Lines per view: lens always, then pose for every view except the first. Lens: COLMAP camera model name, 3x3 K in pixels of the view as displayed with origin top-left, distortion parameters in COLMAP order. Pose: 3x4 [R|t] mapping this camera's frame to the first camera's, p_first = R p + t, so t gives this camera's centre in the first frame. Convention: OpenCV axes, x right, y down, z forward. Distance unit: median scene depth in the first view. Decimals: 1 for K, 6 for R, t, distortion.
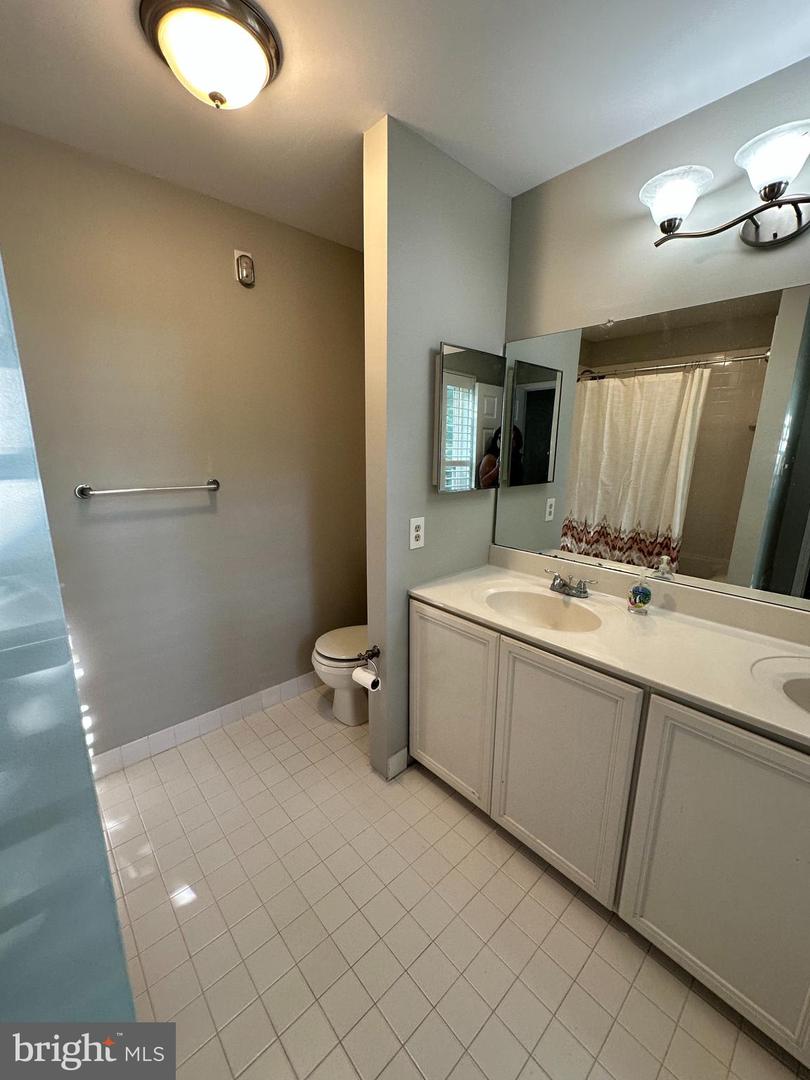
lens RADIAL K [[431.5, 0, 405.0], [0, 431.5, 540.0], [0, 0, 1]] dist [-0.000300, 0.000190]
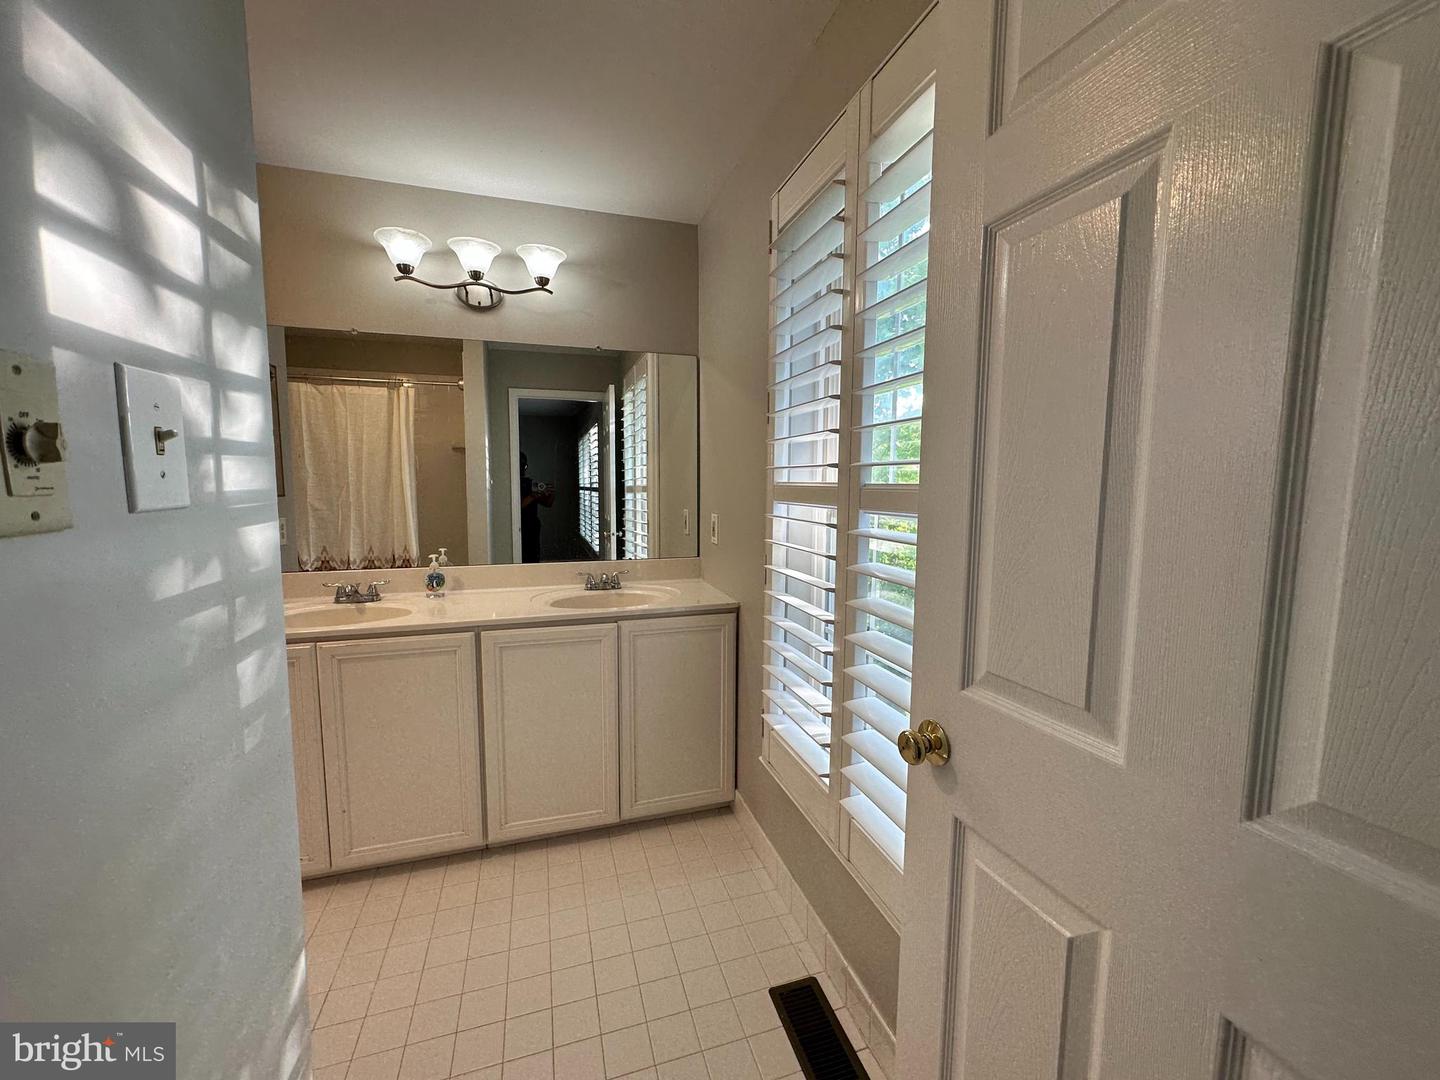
lens RADIAL K [[574.9, 0, 720.0], [0, 574.9, 540.0], [0, 0, 1]] dist [0.000269, 0.000035]
pose [[0.415285, -0.095881, 0.904624, -0.420494], [0.200655, 0.979592, 0.011712, 0.136862], [-0.887286, 0.176653, 0.426049, -0.260661]]
